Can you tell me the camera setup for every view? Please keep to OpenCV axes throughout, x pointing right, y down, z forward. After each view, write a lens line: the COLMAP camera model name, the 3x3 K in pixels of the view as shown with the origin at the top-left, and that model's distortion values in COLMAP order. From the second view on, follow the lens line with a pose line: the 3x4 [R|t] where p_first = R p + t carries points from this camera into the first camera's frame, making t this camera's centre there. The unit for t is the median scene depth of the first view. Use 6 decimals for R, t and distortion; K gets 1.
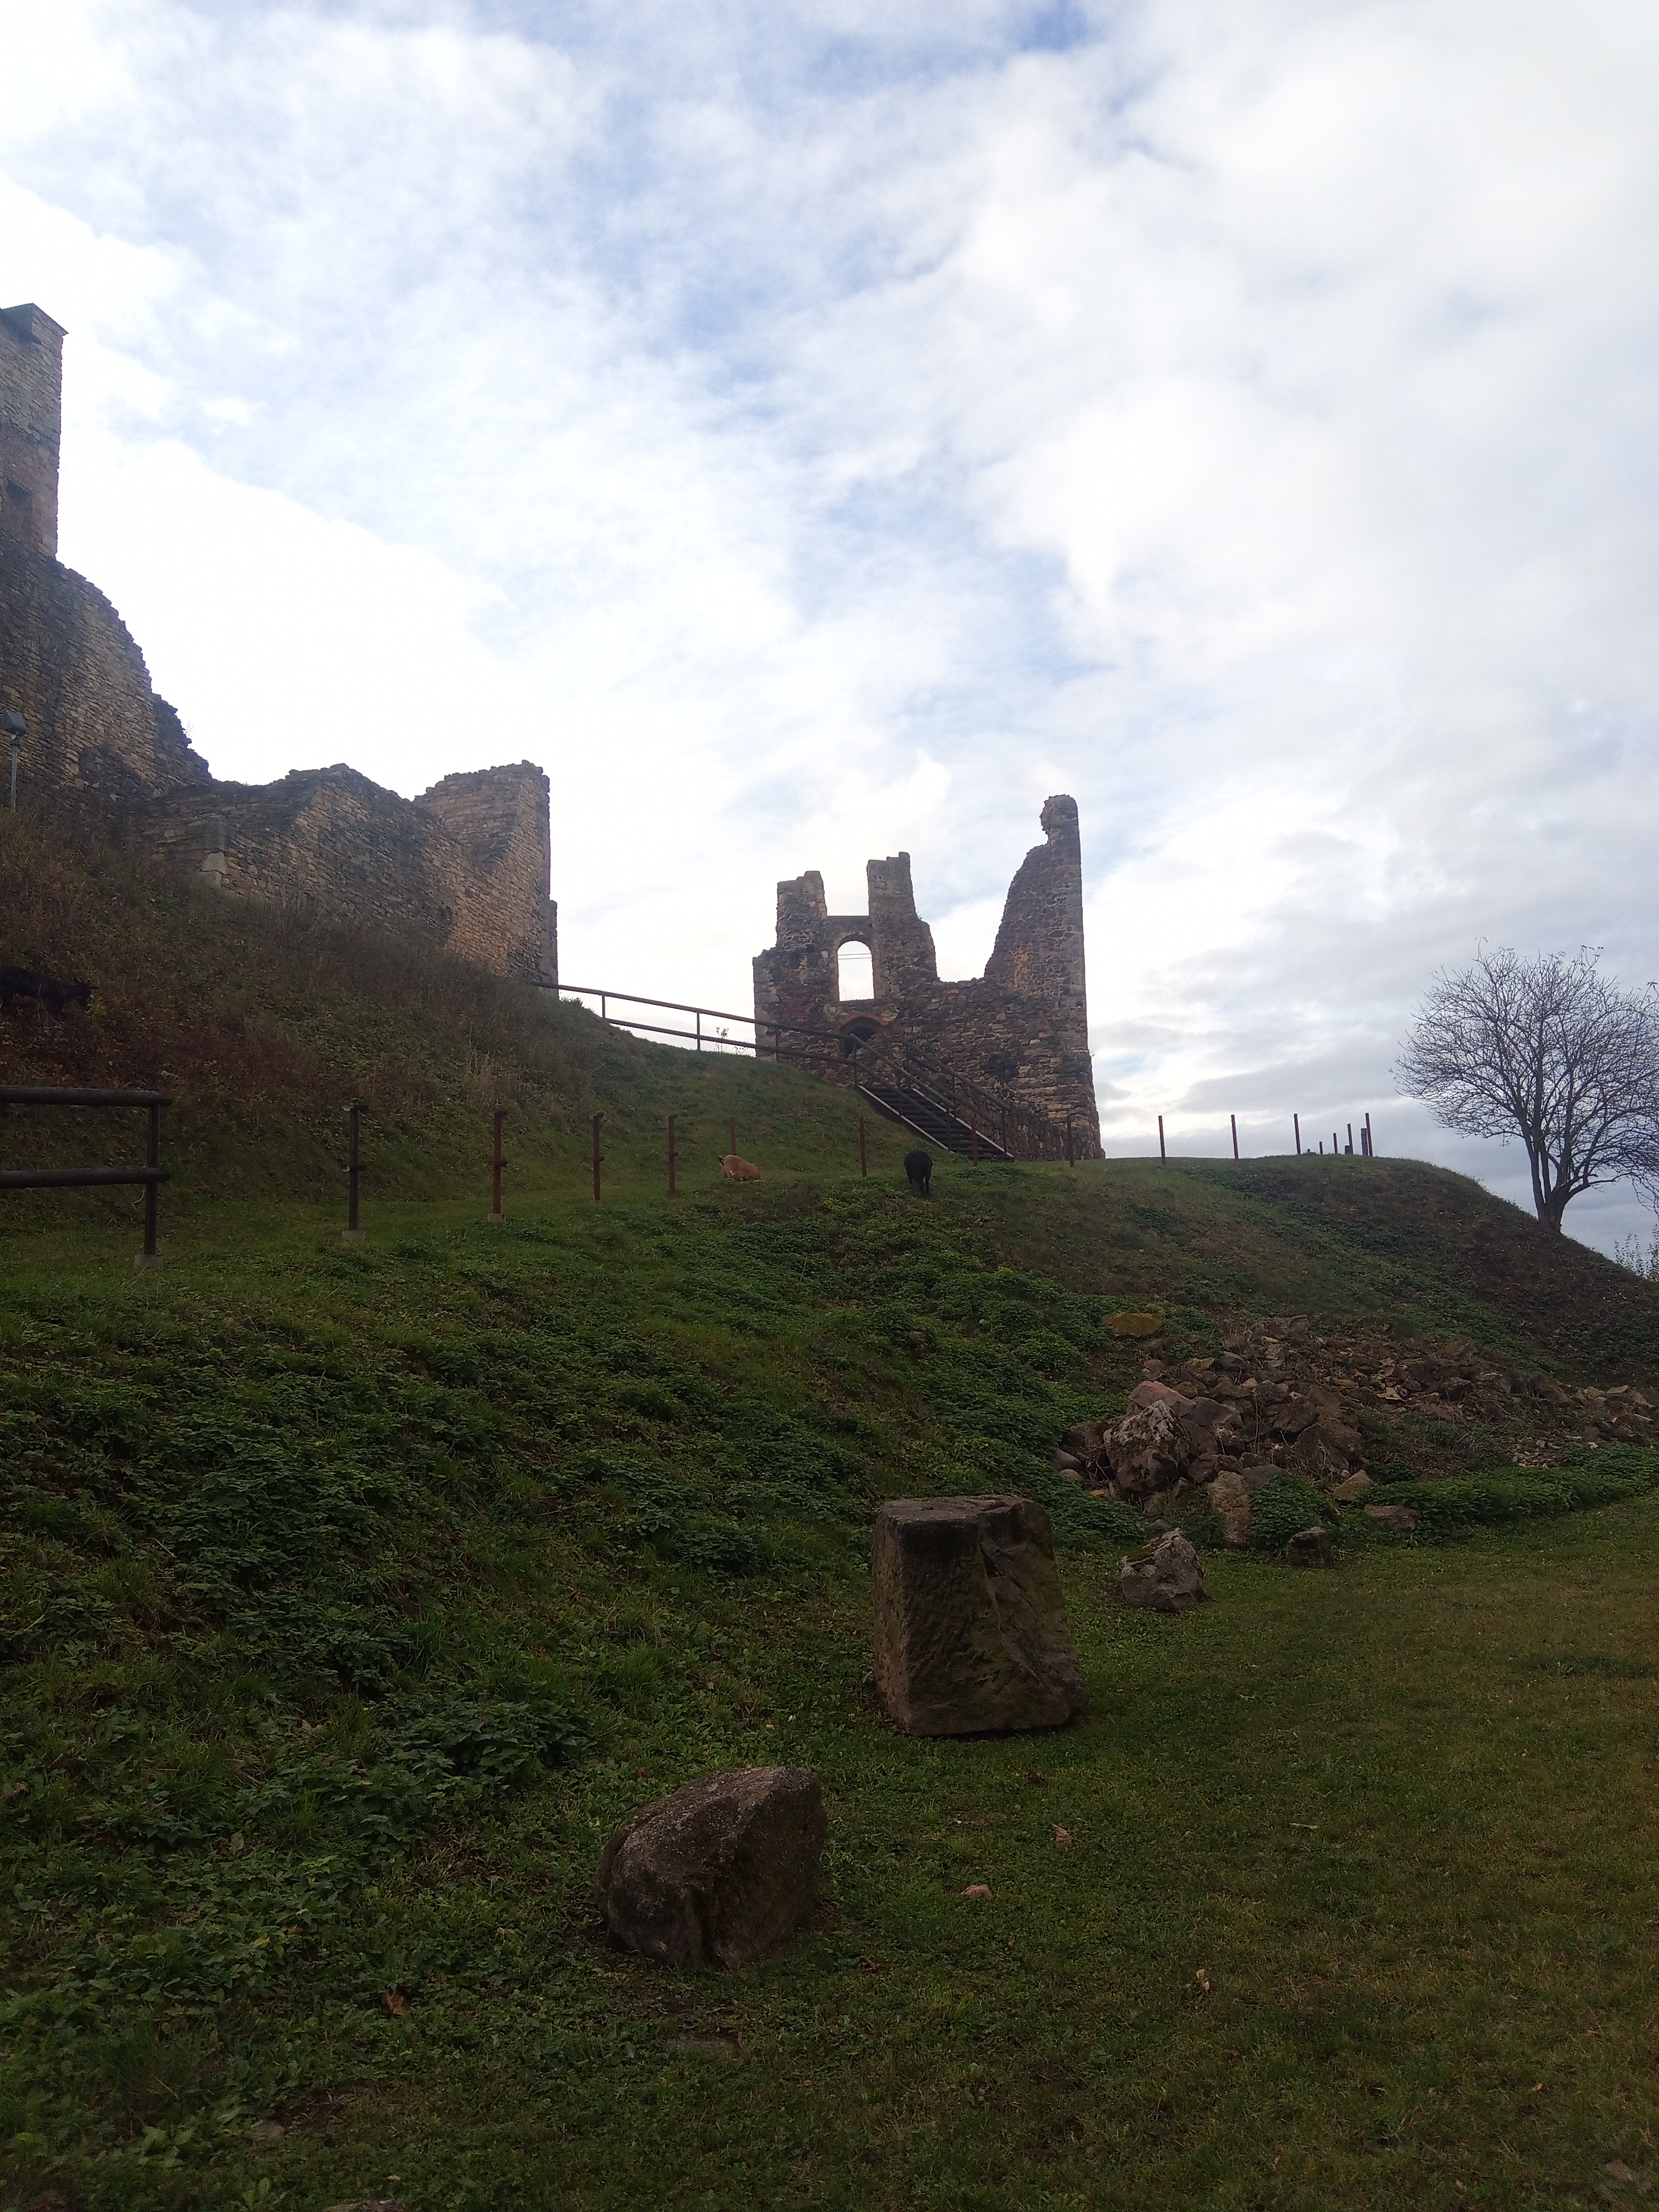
lens RADIAL K [[1666.5, 0, 830.0], [0, 1666.5, 1088.2], [0, 0, 1]] dist [0.059954, -0.001328]
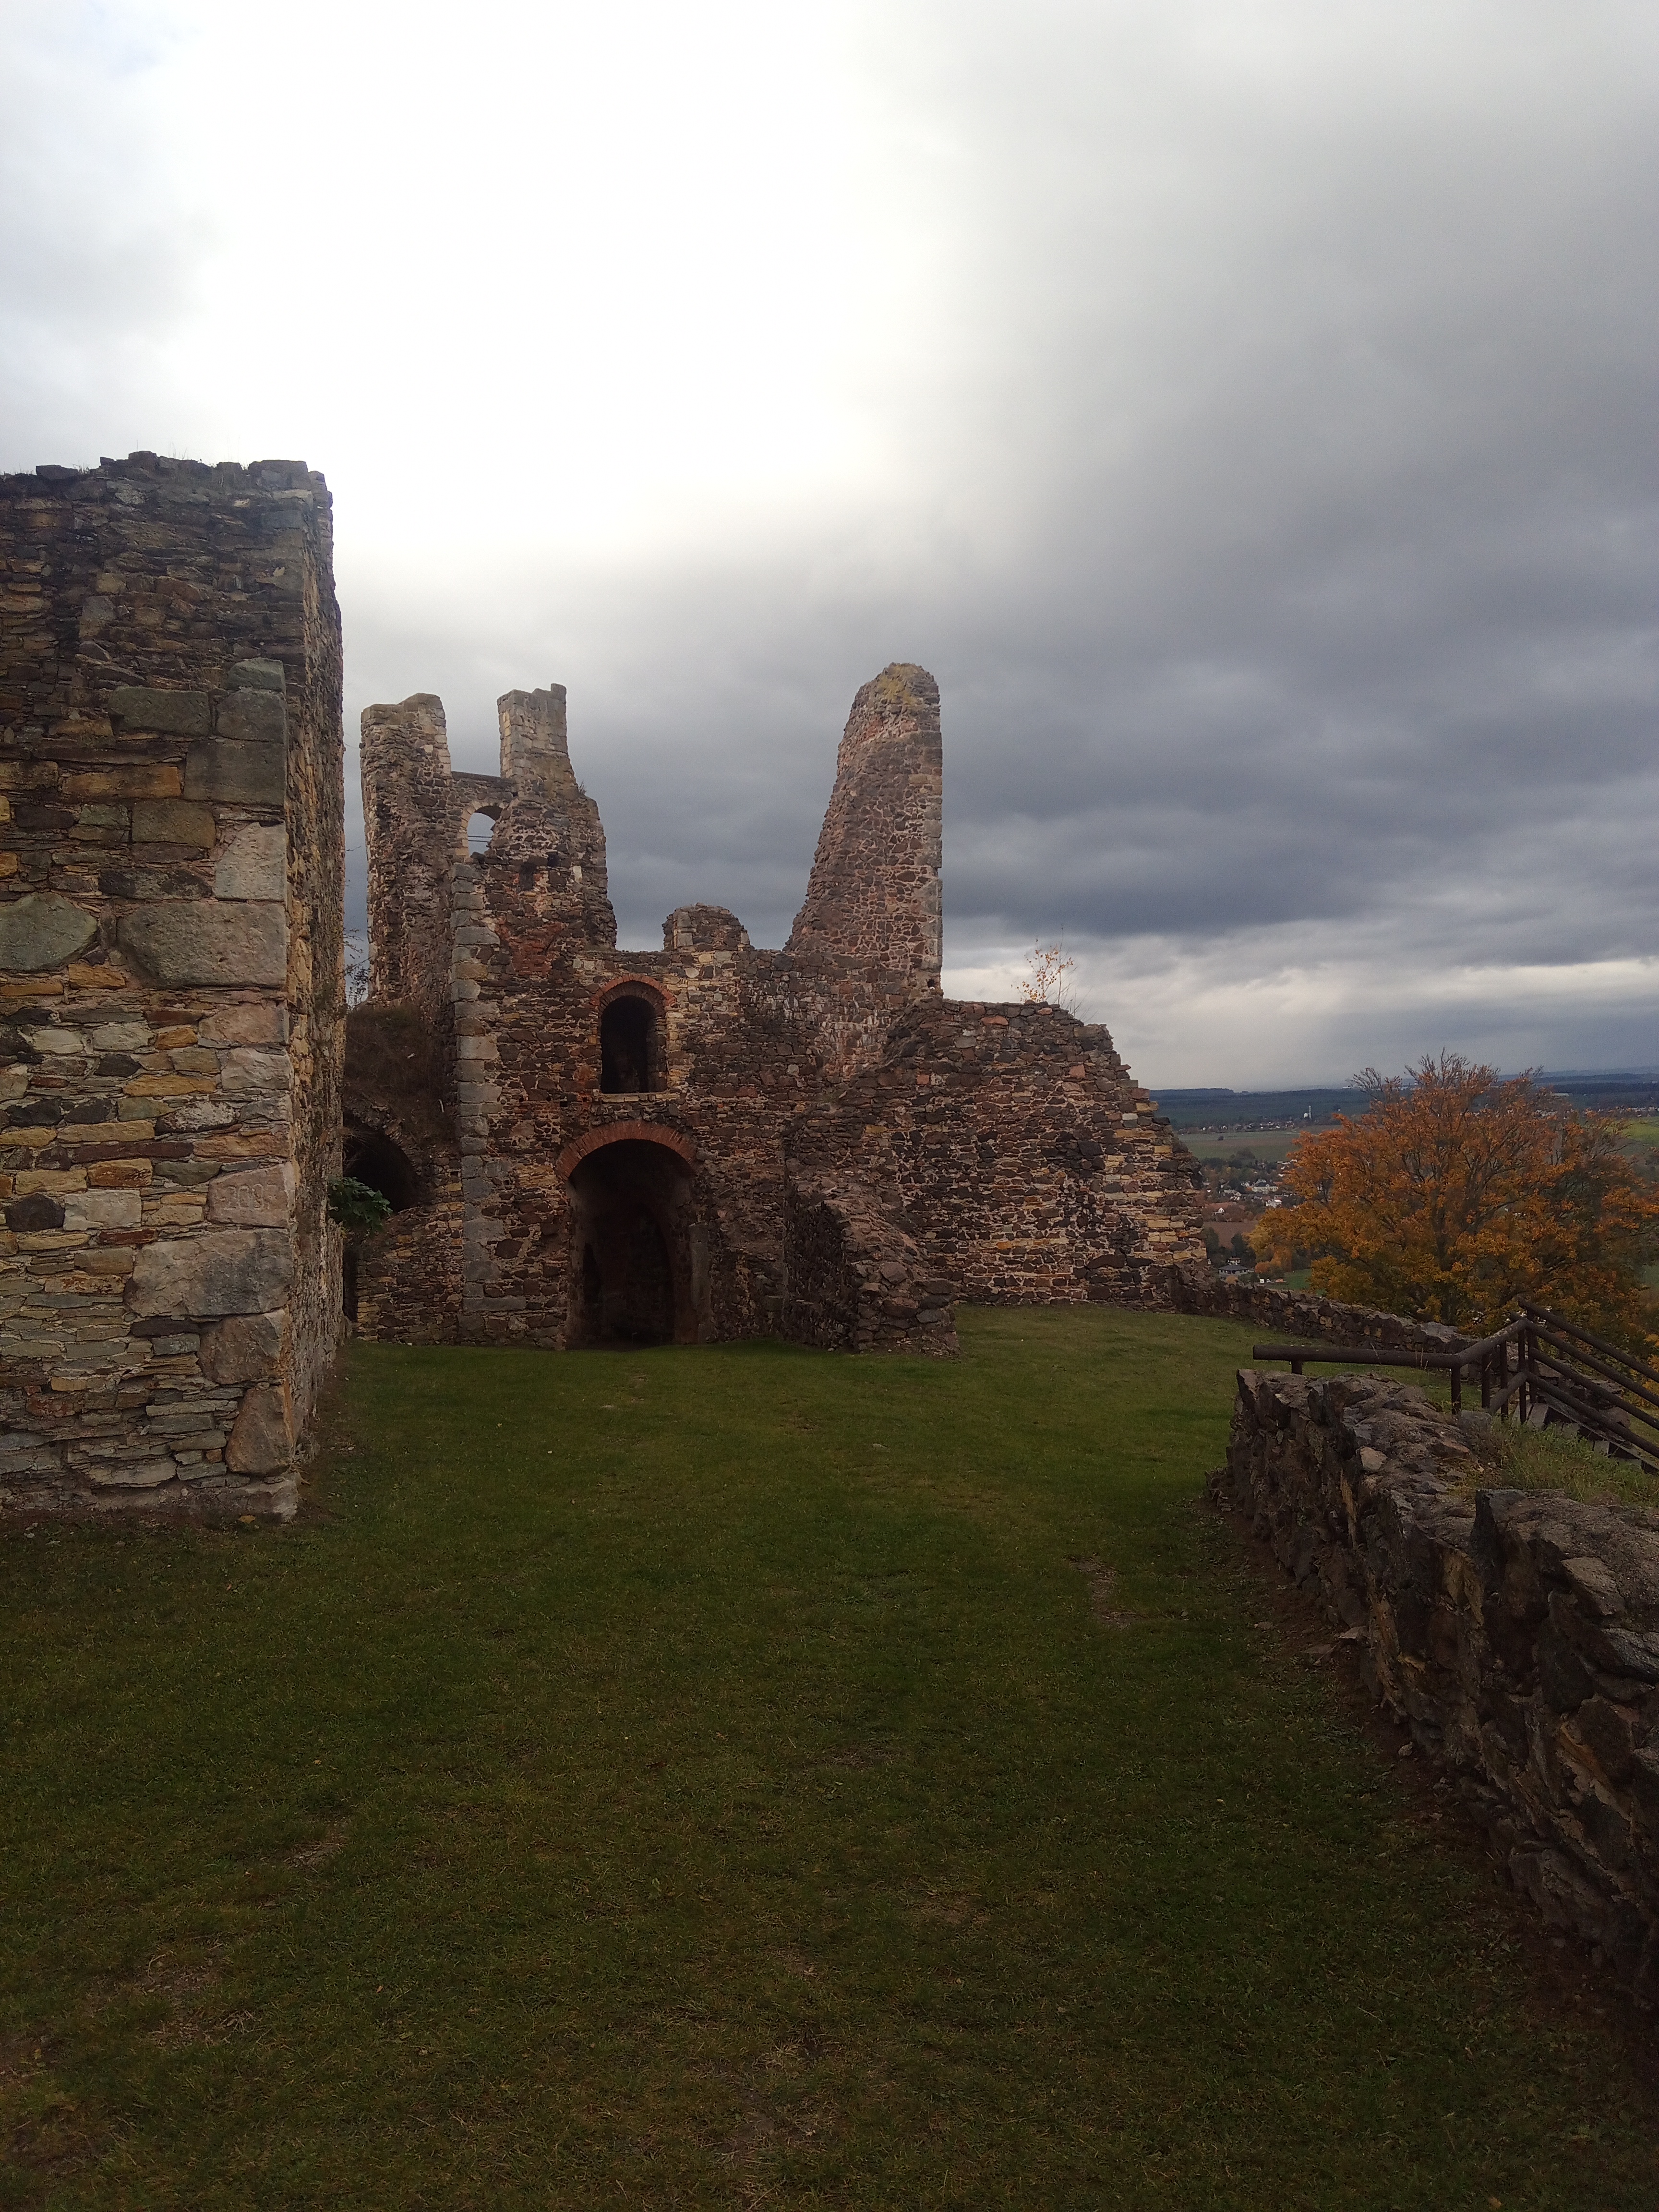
lens RADIAL K [[1666.5, 0, 830.0], [0, 1666.5, 1088.2], [0, 0, 1]] dist [0.059954, -0.001328]
pose [[0.852453, 0.023578, 0.522272, -0.295761], [-0.094451, 0.989490, 0.109491, -0.094919], [-0.514202, -0.142665, 0.845720, 0.518690]]
